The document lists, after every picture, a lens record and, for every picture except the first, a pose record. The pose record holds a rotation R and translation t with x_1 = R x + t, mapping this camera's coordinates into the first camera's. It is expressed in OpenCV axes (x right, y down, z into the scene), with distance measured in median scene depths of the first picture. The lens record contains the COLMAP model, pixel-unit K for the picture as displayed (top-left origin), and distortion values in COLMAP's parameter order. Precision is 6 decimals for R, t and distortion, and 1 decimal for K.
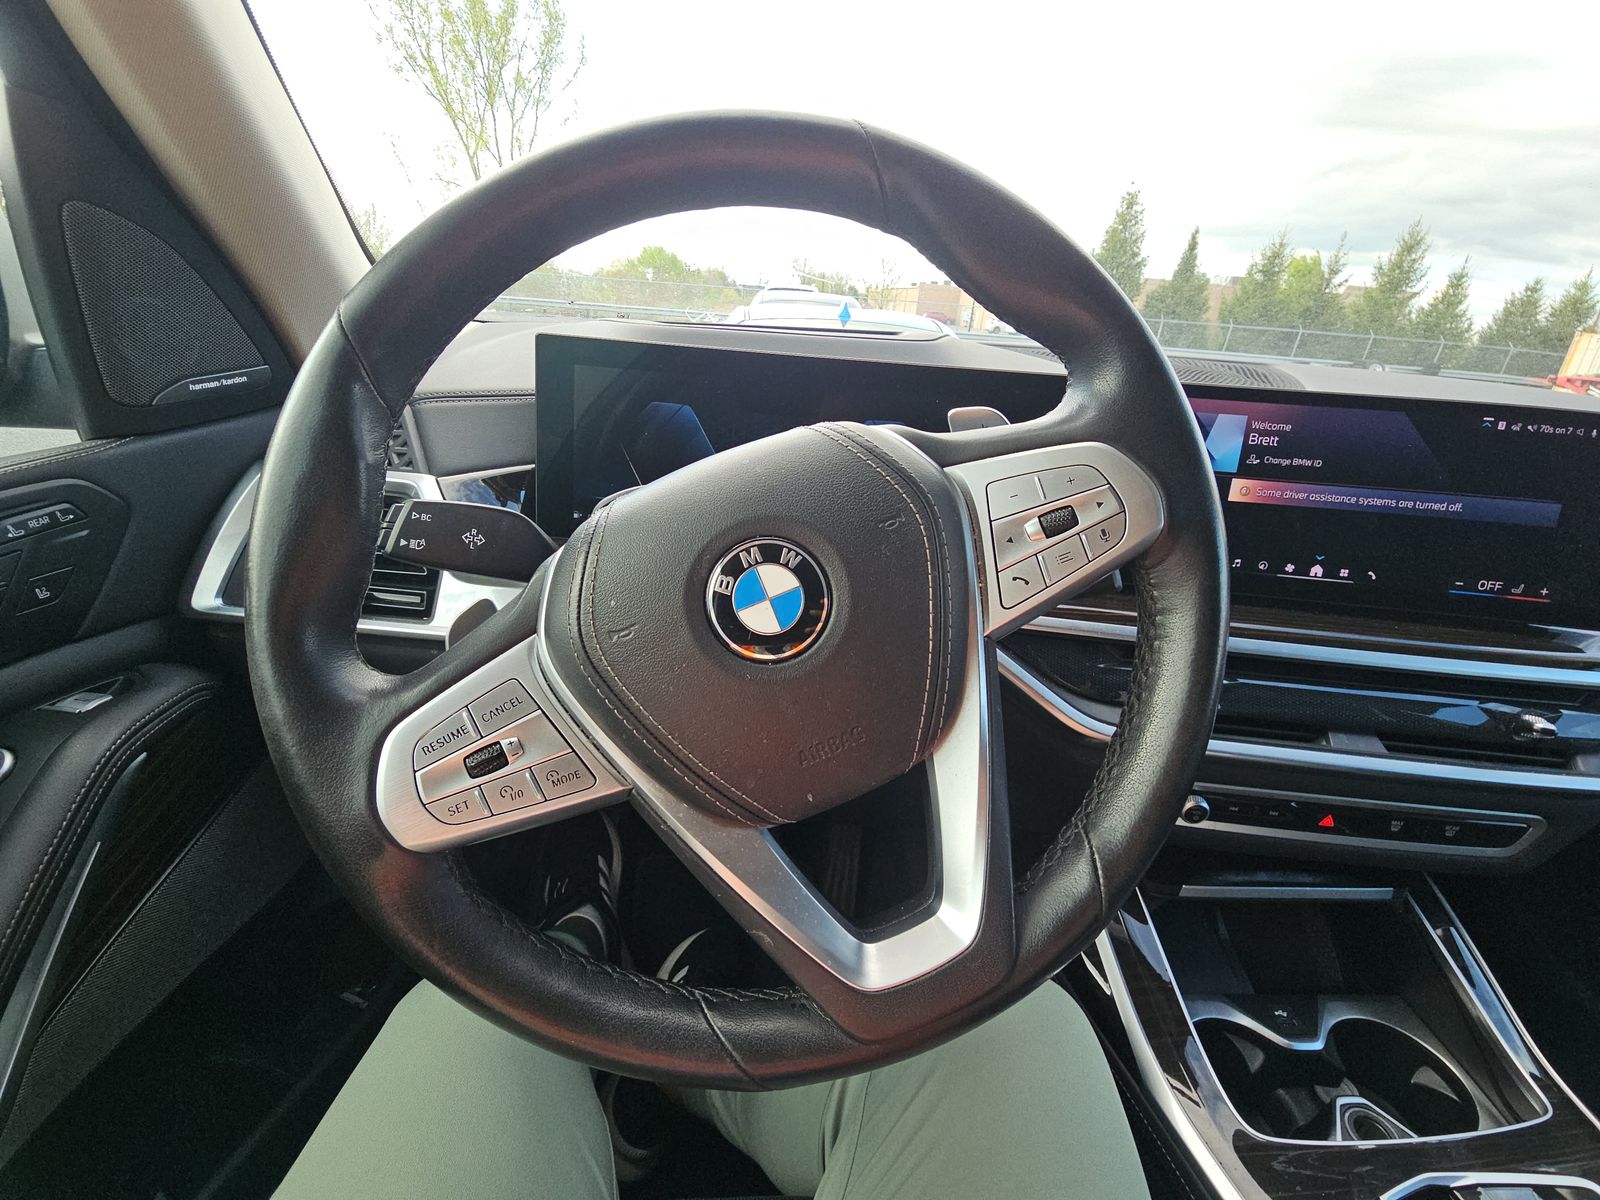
lens RADIAL K [[633.8, 0, 802.2], [0, 633.8, 607.8], [0, 0, 1]] dist [-0.000638, -0.012242]
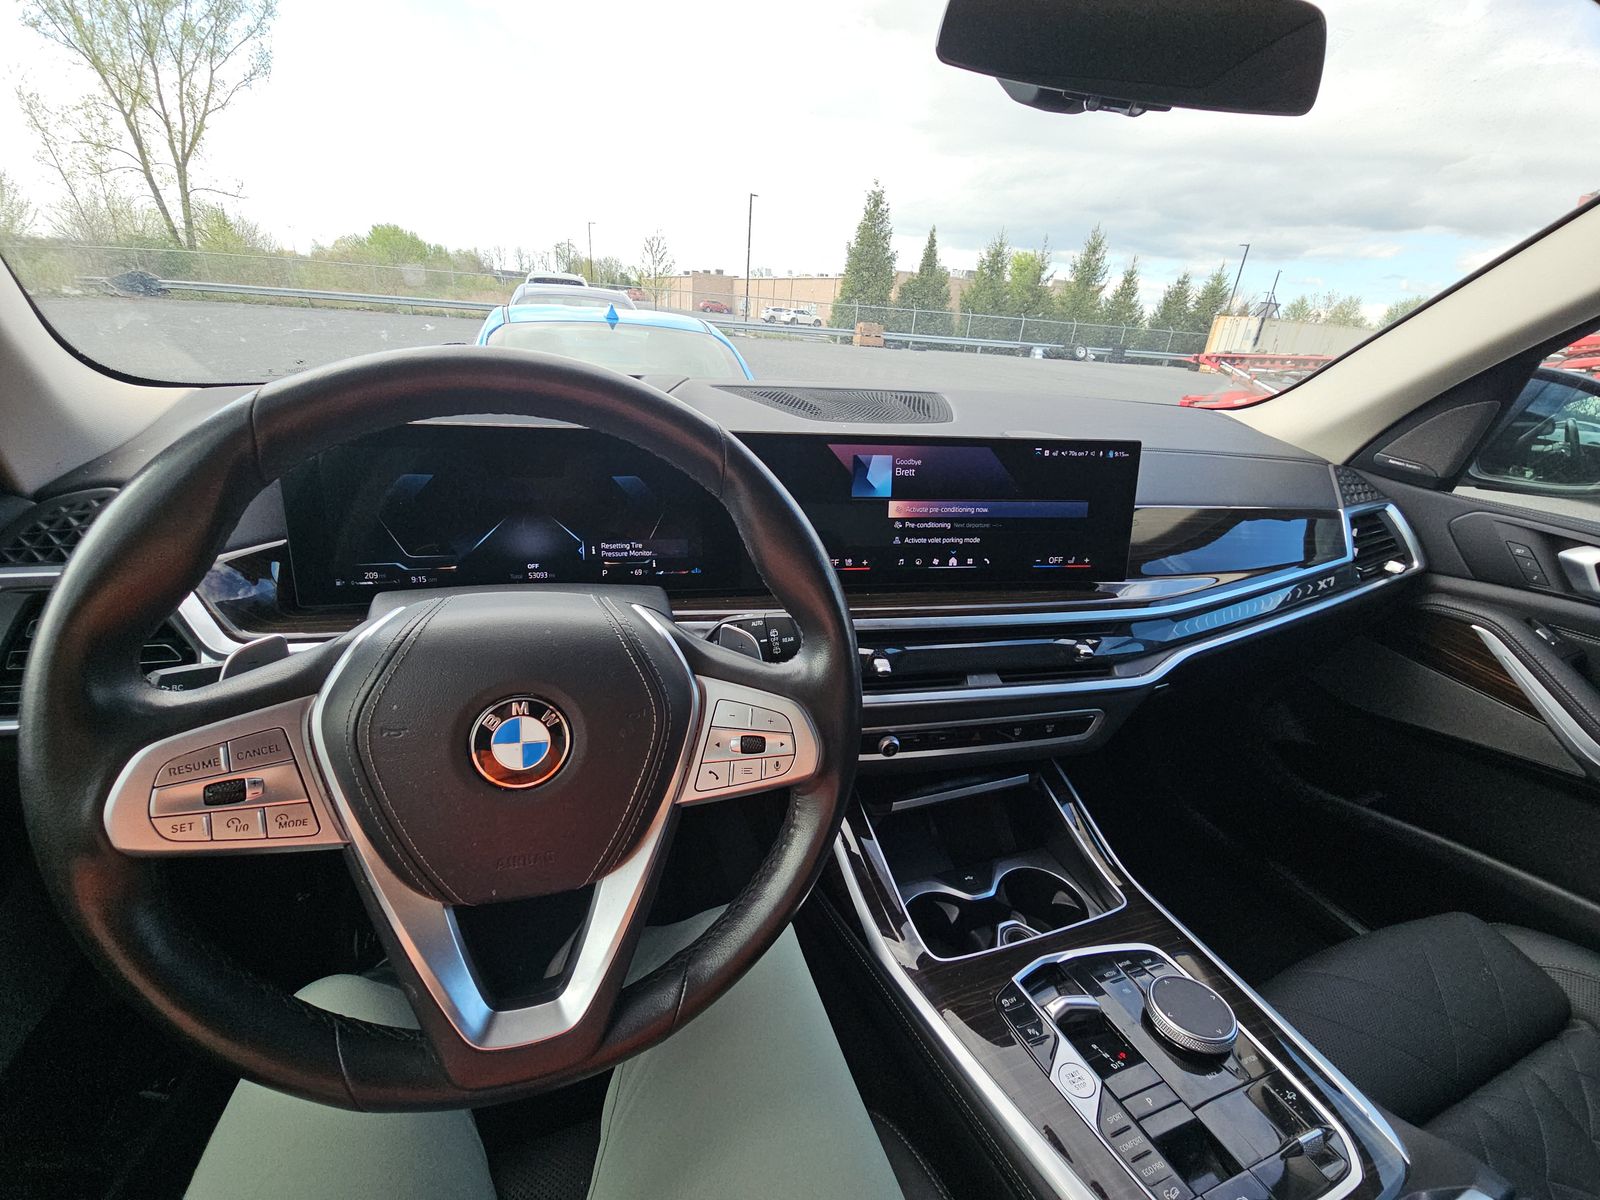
lens RADIAL K [[633.8, 0, 802.2], [0, 633.8, 607.8], [0, 0, 1]] dist [-0.000638, -0.012242]
pose [[0.950542, -0.131359, 0.281450, 0.078667], [0.127130, 0.991326, 0.033317, -0.041561], [-0.283385, 0.004111, 0.958997, -0.227397]]
